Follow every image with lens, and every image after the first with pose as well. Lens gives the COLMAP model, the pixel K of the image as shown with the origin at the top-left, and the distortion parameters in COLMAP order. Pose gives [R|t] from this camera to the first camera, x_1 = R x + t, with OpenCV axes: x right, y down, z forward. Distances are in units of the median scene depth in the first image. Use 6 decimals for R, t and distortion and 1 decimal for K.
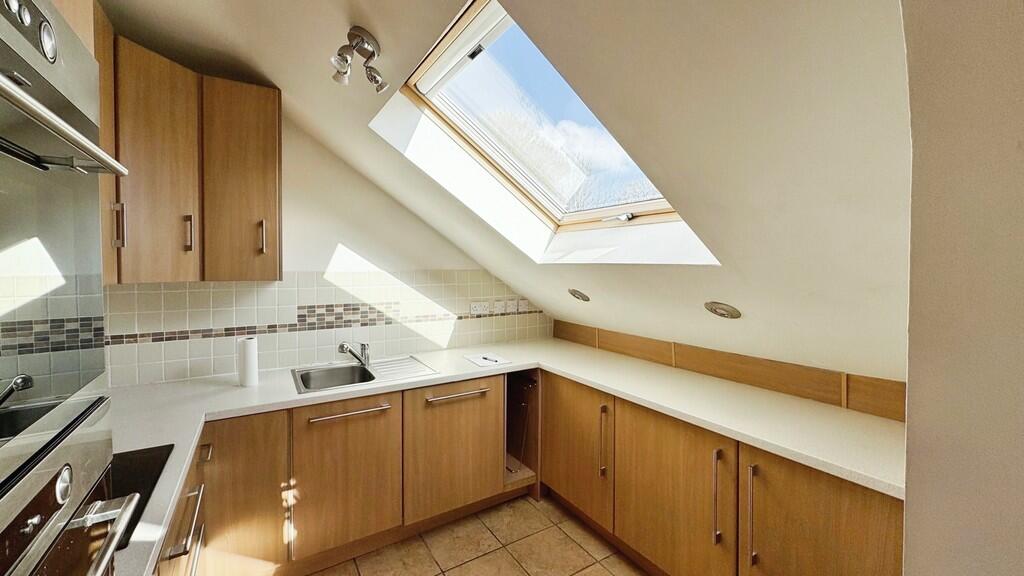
lens RADIAL K [[411.8, 0, 512.0], [0, 411.8, 288.0], [0, 0, 1]] dist [0.001561, 0.000045]
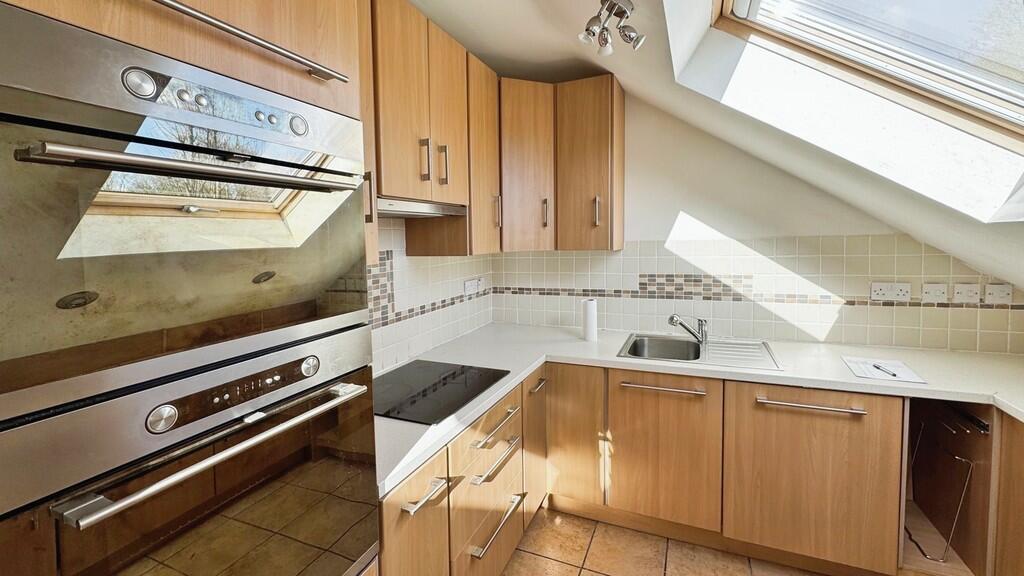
lens RADIAL K [[422.1, 0, 511.7], [0, 422.1, 266.5], [0, 0, 1]] dist [0.000799, -0.000049]
pose [[0.562281, 0.040234, -0.825967, 0.181126], [-0.016662, 0.999164, 0.037327, -0.010173], [0.826779, -0.007226, 0.562481, 0.128561]]
